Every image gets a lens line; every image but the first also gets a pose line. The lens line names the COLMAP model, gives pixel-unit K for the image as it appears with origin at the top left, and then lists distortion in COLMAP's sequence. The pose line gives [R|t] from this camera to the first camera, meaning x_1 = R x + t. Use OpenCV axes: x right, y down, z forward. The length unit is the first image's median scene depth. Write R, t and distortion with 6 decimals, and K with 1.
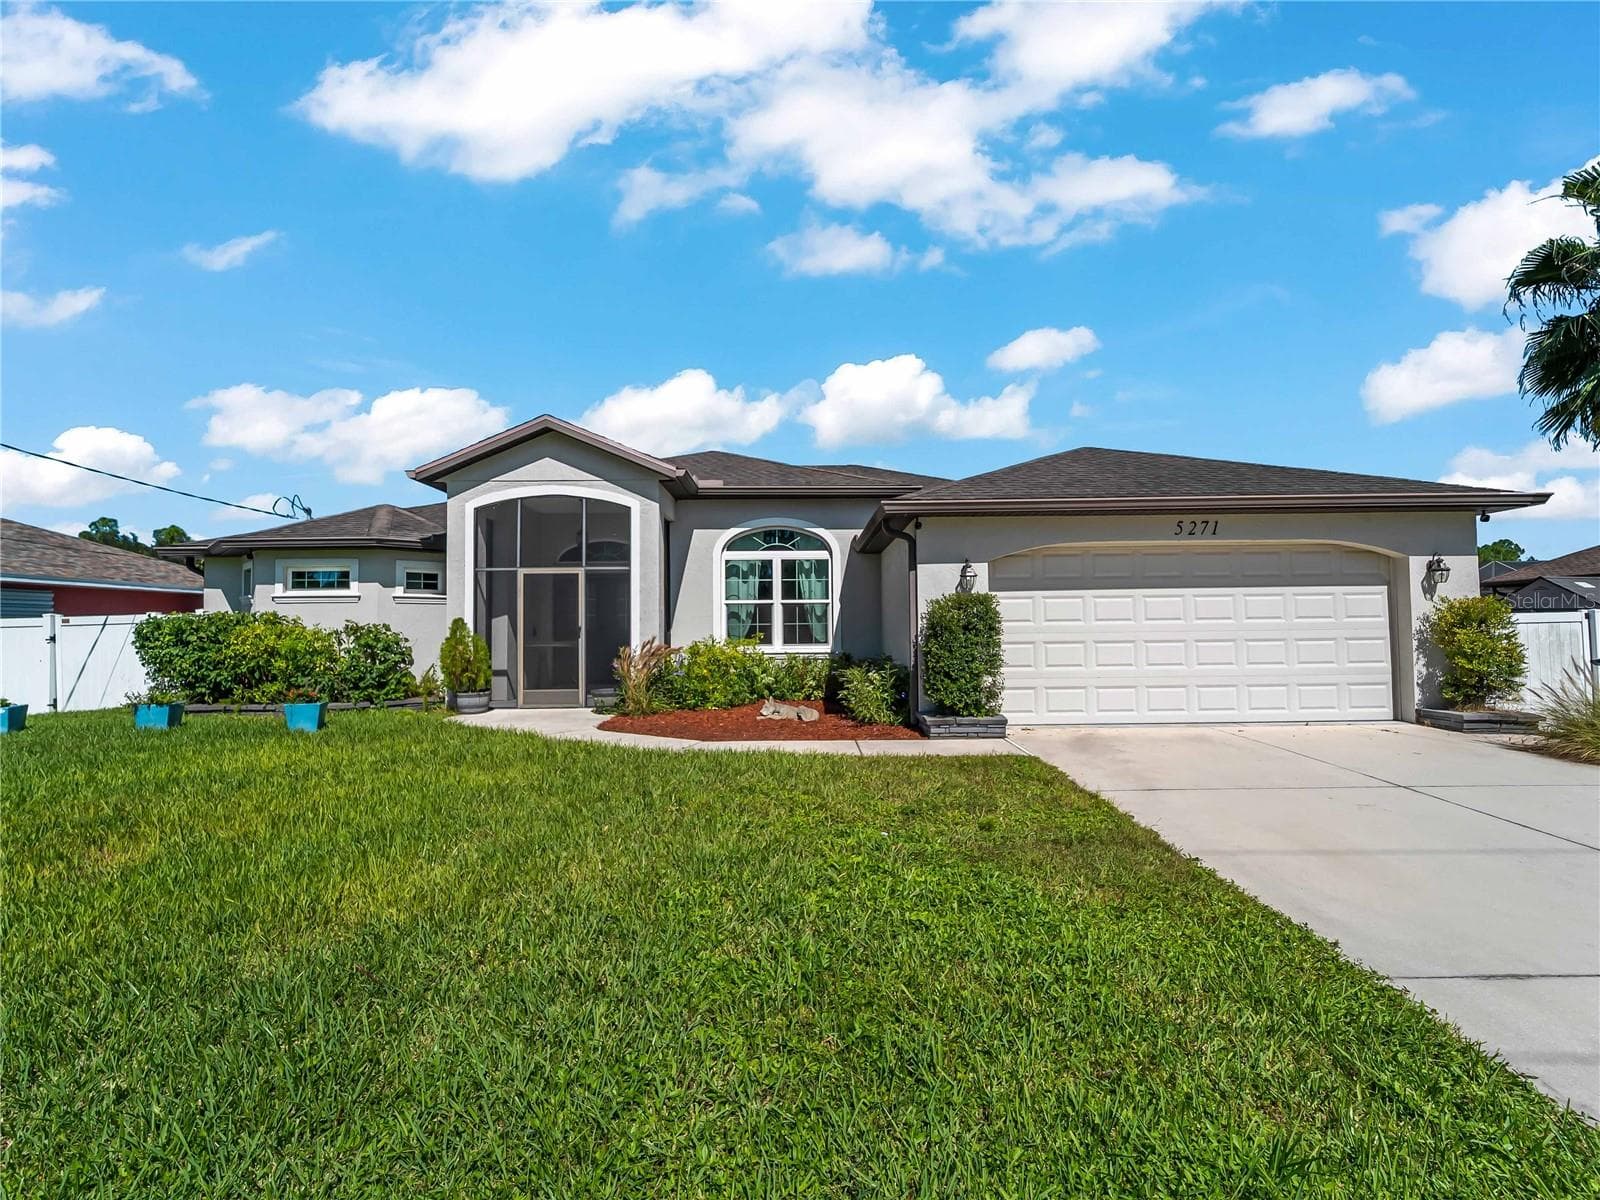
lens RADIAL K [[760.5, 0, 800.0], [0, 760.5, 600.0], [0, 0, 1]] dist [0.000332, -0.000304]
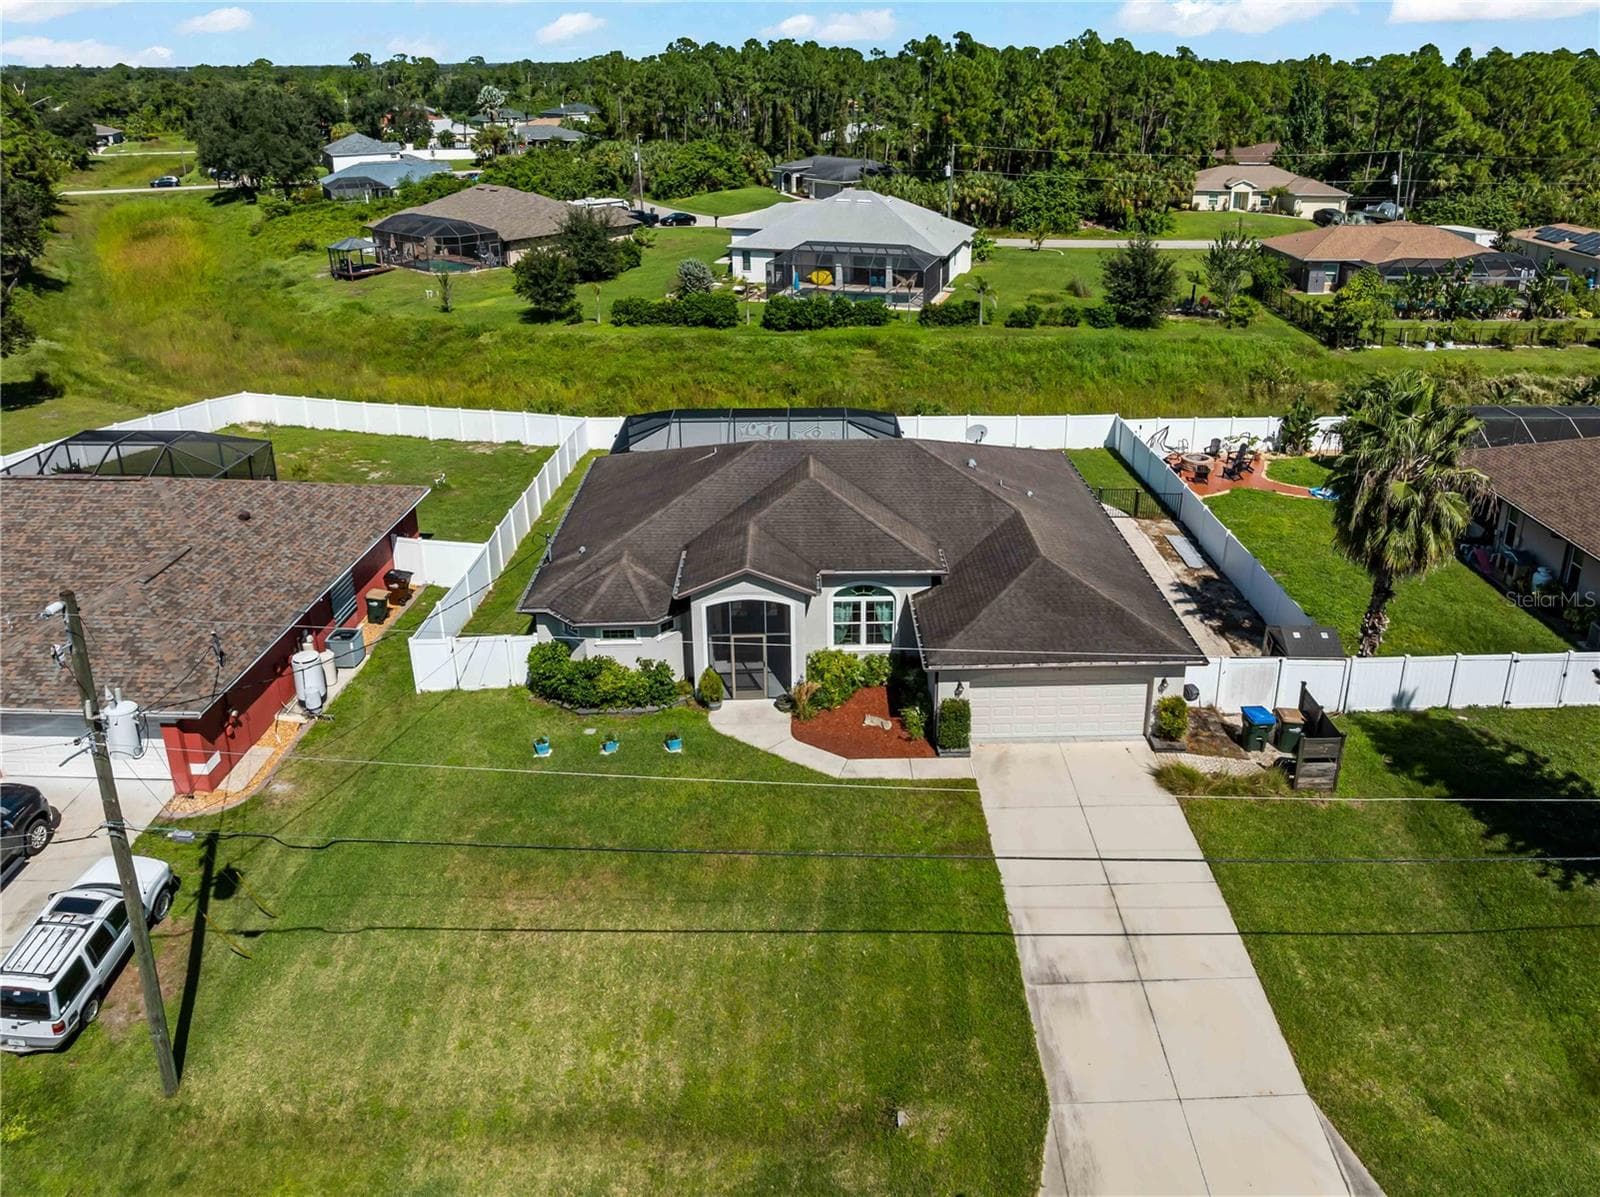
lens RADIAL K [[1166.1, 0, 839.8], [0, 1166.1, 491.8], [0, 0, 1]] dist [-0.039847, 0.005194]
pose [[0.999492, -0.002919, 0.031733, -0.189856], [-0.009729, 0.920299, 0.391096, -1.490883], [-0.030346, -0.391206, 0.919803, -1.510910]]
